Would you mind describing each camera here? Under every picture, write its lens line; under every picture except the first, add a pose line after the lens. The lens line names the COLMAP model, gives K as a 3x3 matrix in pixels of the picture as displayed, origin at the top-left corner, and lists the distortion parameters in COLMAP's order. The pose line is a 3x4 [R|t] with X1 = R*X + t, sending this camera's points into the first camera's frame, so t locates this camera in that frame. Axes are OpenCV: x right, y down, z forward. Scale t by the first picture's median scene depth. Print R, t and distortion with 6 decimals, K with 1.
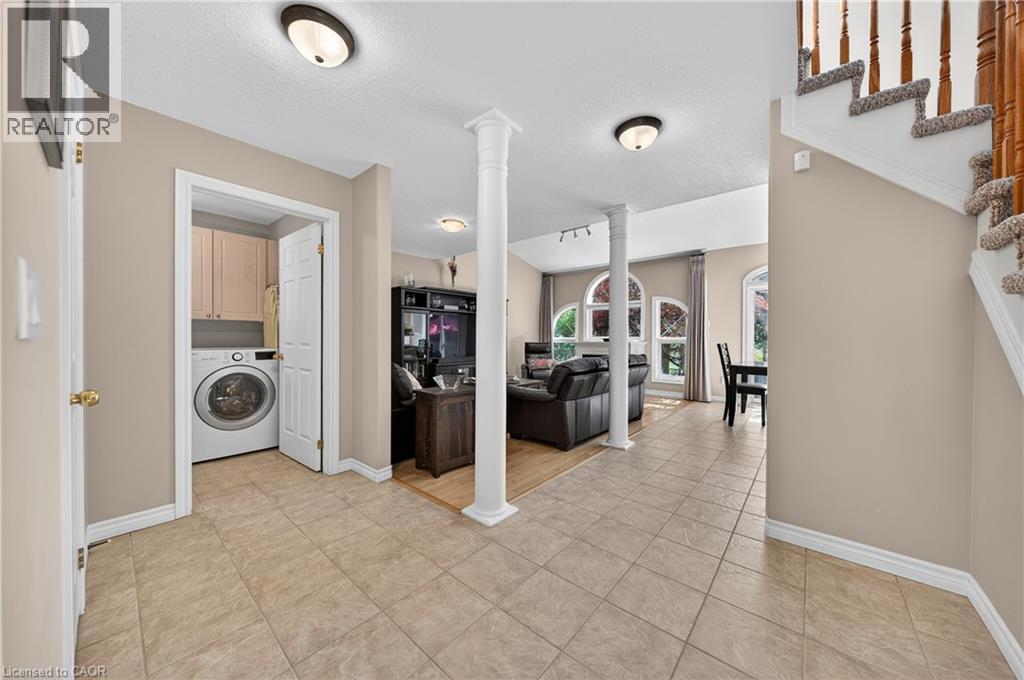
lens RADIAL K [[351.1, 0, 509.1], [0, 351.1, 336.7], [0, 0, 1]] dist [-0.001315, -0.000011]
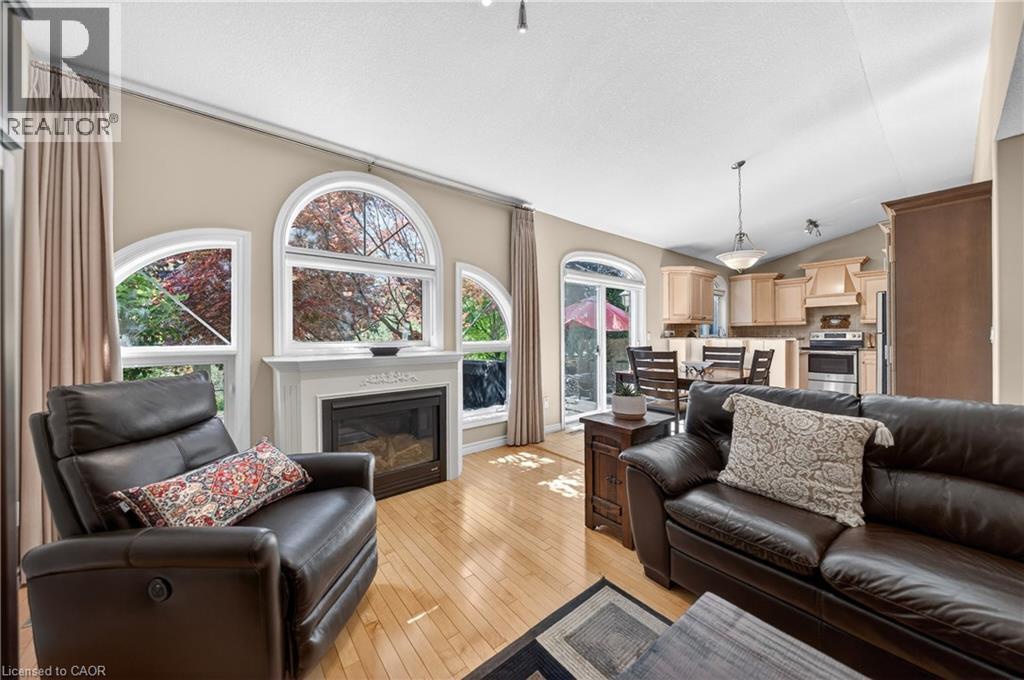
lens RADIAL K [[353.1, 0, 512.0], [0, 353.1, 340.0], [0, 0, 1]] dist [0.001040, 0.000241]
pose [[0.178119, -0.010512, 0.983953, -0.085654], [0.010563, 0.999906, 0.008771, -0.006417], [-0.983952, 0.008831, 0.178214, 0.932344]]
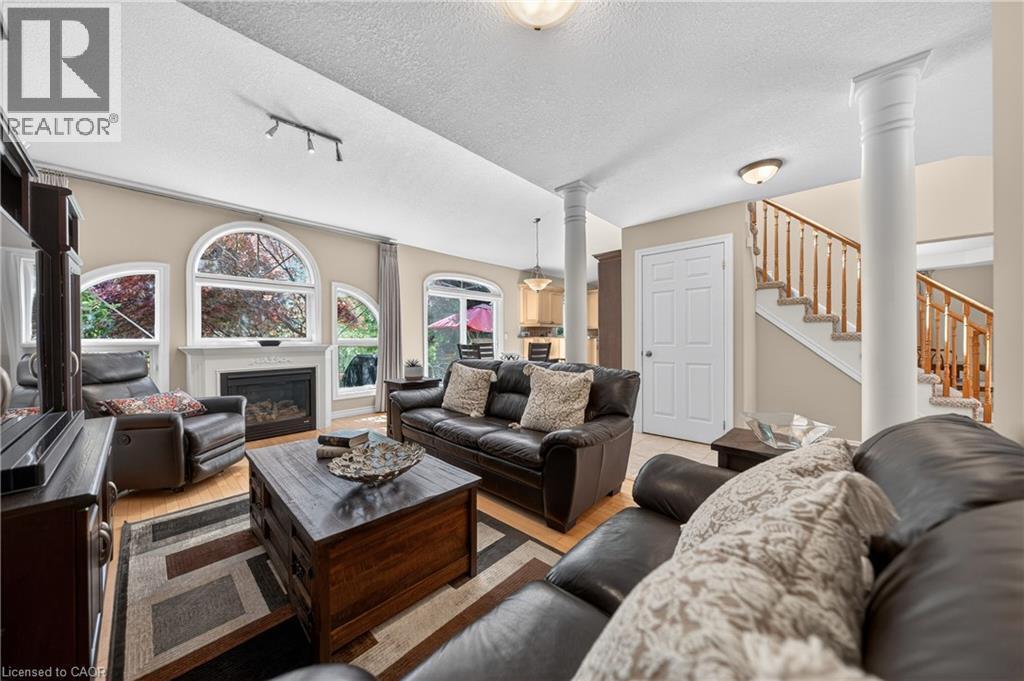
lens RADIAL K [[348.9, 0, 509.1], [0, 348.9, 342.3], [0, 0, 1]] dist [0.000066, -0.000013]
pose [[0.043625, -0.008567, 0.999011, -0.322160], [0.008575, 0.999930, 0.008200, 0.007080], [-0.999011, 0.008208, 0.043695, 0.681640]]
